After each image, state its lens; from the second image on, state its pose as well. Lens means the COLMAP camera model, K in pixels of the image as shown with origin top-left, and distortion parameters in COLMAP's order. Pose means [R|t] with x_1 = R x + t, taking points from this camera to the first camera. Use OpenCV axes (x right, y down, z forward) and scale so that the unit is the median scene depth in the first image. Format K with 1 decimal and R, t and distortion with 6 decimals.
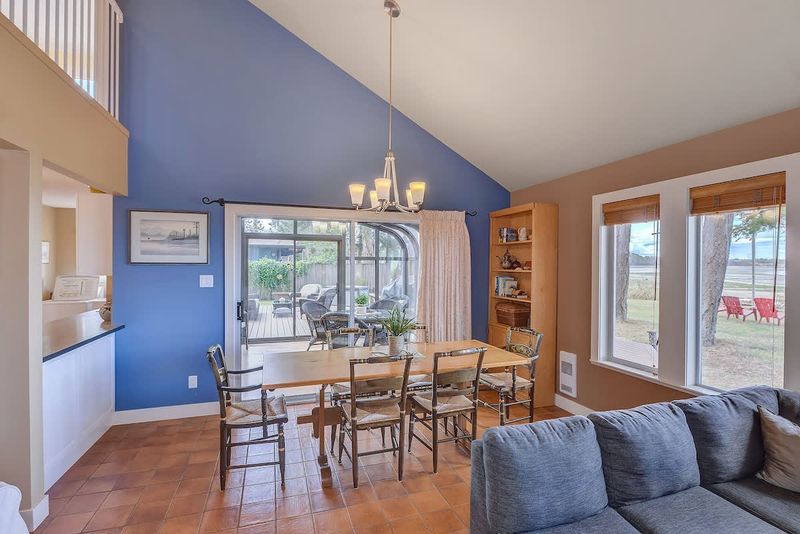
lens RADIAL K [[373.5, 0, 400.0], [0, 373.5, 267.0], [0, 0, 1]] dist [-0.001986, -0.000198]
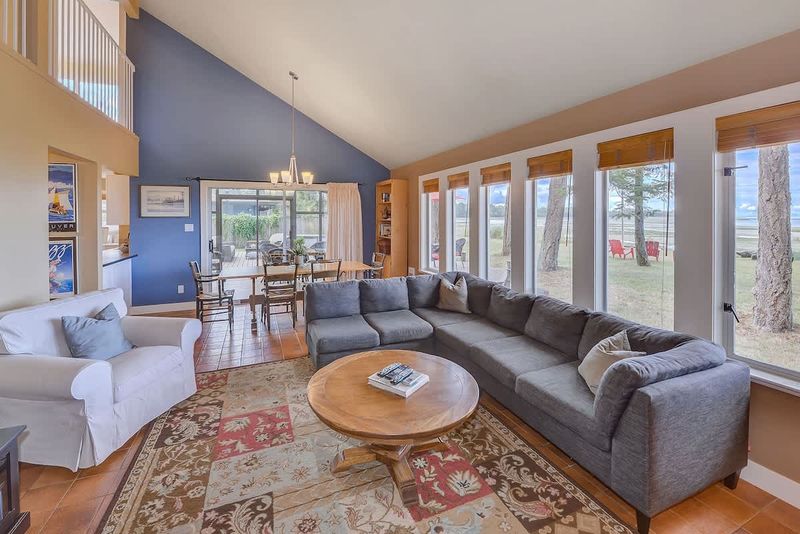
lens RADIAL K [[340.2, 0, 399.8], [0, 340.2, 217.9], [0, 0, 1]] dist [0.000618, 0.000115]
pose [[0.997355, -0.008644, 0.072166, 0.295518], [0.009042, 0.999946, -0.005194, 0.011000], [-0.072117, 0.005833, 0.997379, -0.552956]]
